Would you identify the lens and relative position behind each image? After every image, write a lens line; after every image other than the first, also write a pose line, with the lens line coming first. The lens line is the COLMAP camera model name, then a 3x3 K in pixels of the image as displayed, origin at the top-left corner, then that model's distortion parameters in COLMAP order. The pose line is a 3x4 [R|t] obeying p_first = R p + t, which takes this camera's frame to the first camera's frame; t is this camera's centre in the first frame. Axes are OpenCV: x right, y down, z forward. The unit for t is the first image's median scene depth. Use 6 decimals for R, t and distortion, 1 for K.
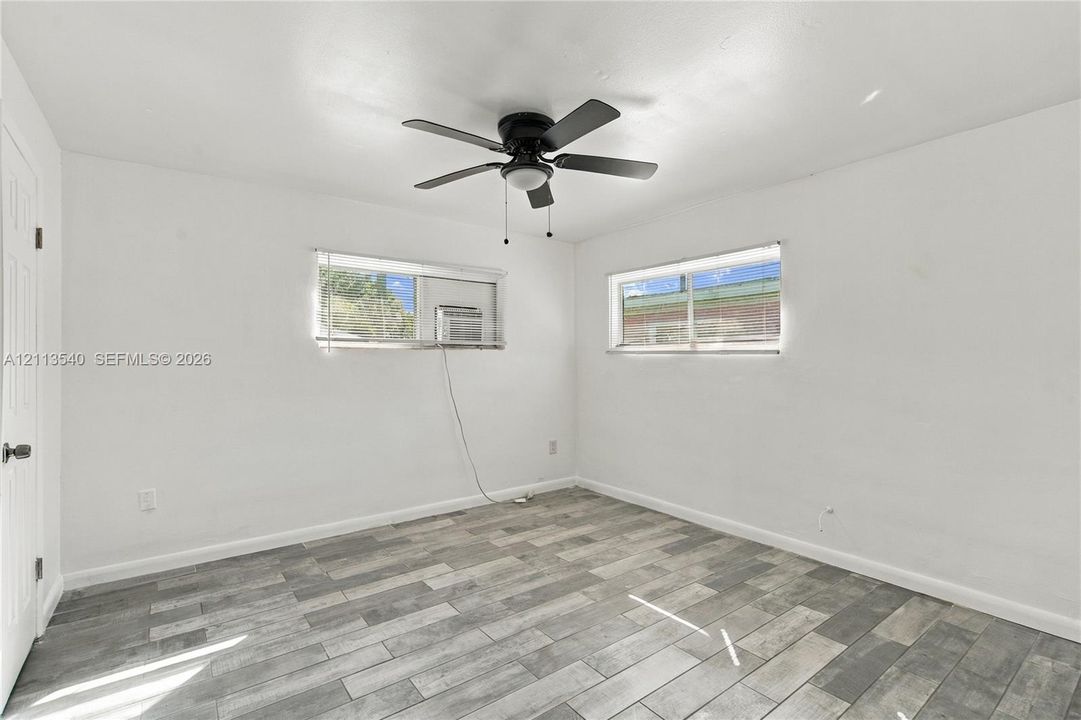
lens RADIAL K [[501.6, 0, 537.3], [0, 501.6, 358.3], [0, 0, 1]] dist [0.014181, 0.000150]
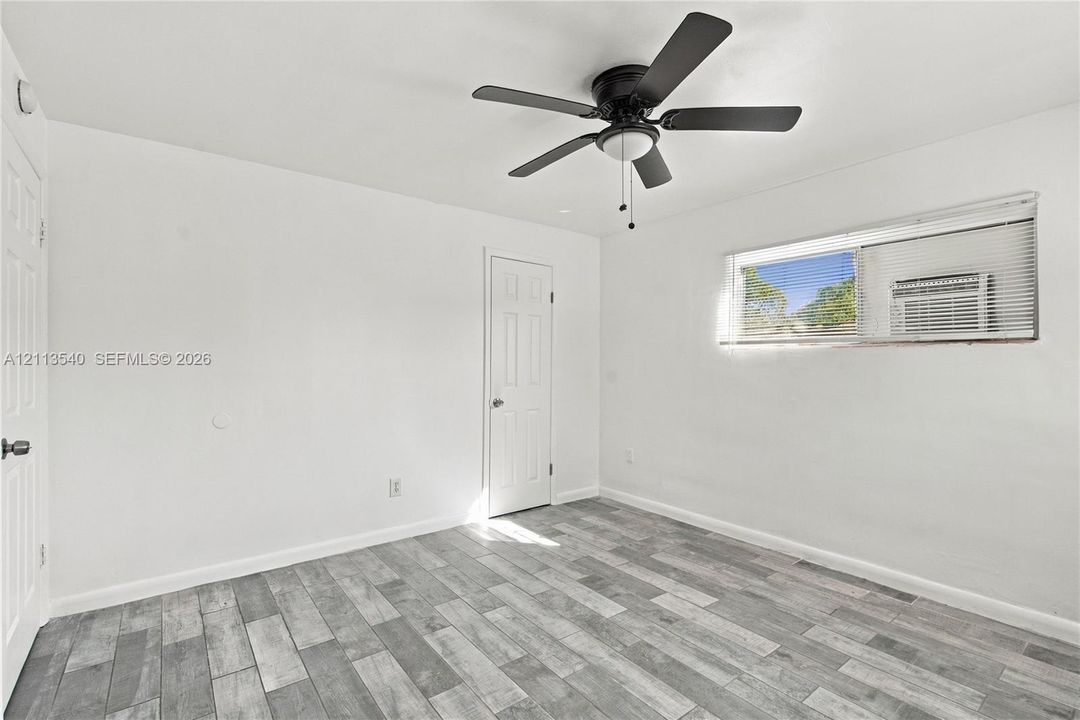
lens RADIAL K [[501.1, 0, 533.1], [0, 501.1, 360.8], [0, 0, 1]] dist [0.014181, 0.000150]
pose [[-0.011866, 0.001402, -0.999929, 0.687265], [0.003146, 0.999994, 0.001365, -0.000769], [0.999925, -0.003130, -0.011870, 0.713259]]
